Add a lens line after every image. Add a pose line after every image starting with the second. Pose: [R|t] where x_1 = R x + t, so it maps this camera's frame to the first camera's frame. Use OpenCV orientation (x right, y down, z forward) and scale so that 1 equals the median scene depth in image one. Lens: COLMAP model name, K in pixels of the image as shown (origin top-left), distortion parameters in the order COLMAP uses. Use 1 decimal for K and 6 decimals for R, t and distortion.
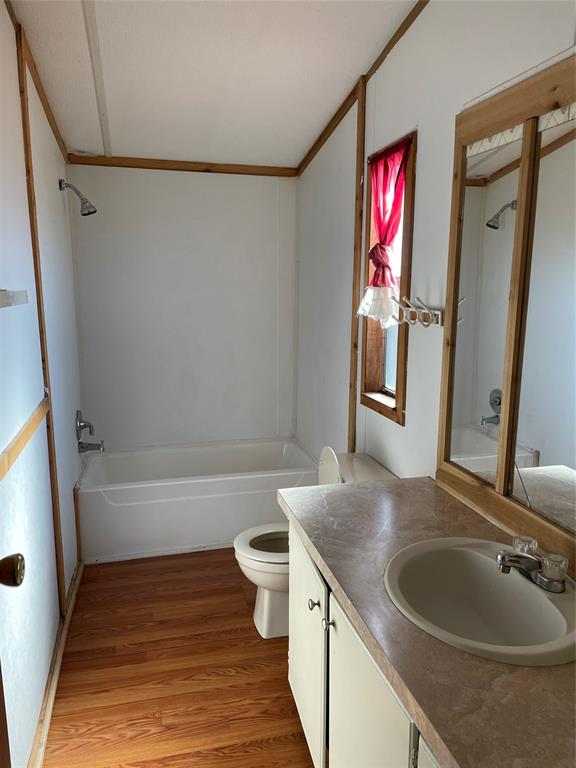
lens RADIAL K [[579.7, 0, 287.2], [0, 579.7, 386.1], [0, 0, 1]] dist [0.061212, -0.089394]
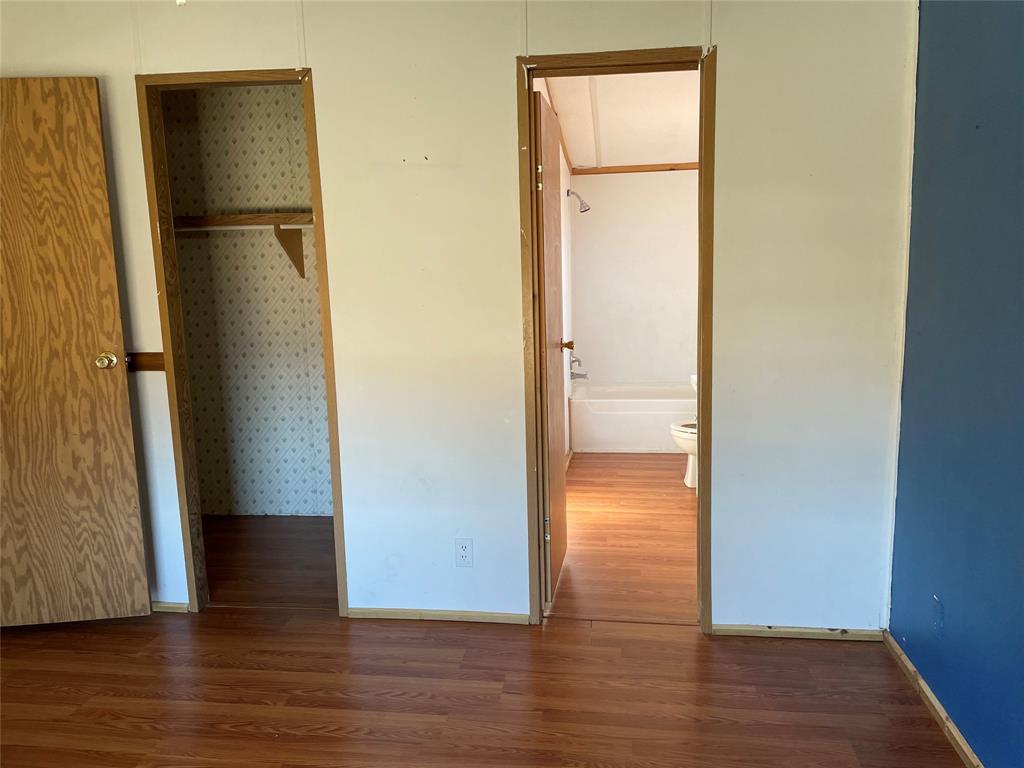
lens RADIAL K [[772.9, 0, 508.5], [0, 772.9, 384.2], [0, 0, 1]] dist [0.061212, -0.089394]
pose [[0.924694, 0.030243, -0.379508, 0.231904], [-0.035581, 0.999342, -0.007058, 0.158153], [0.379044, 0.020030, 0.925162, -0.856076]]
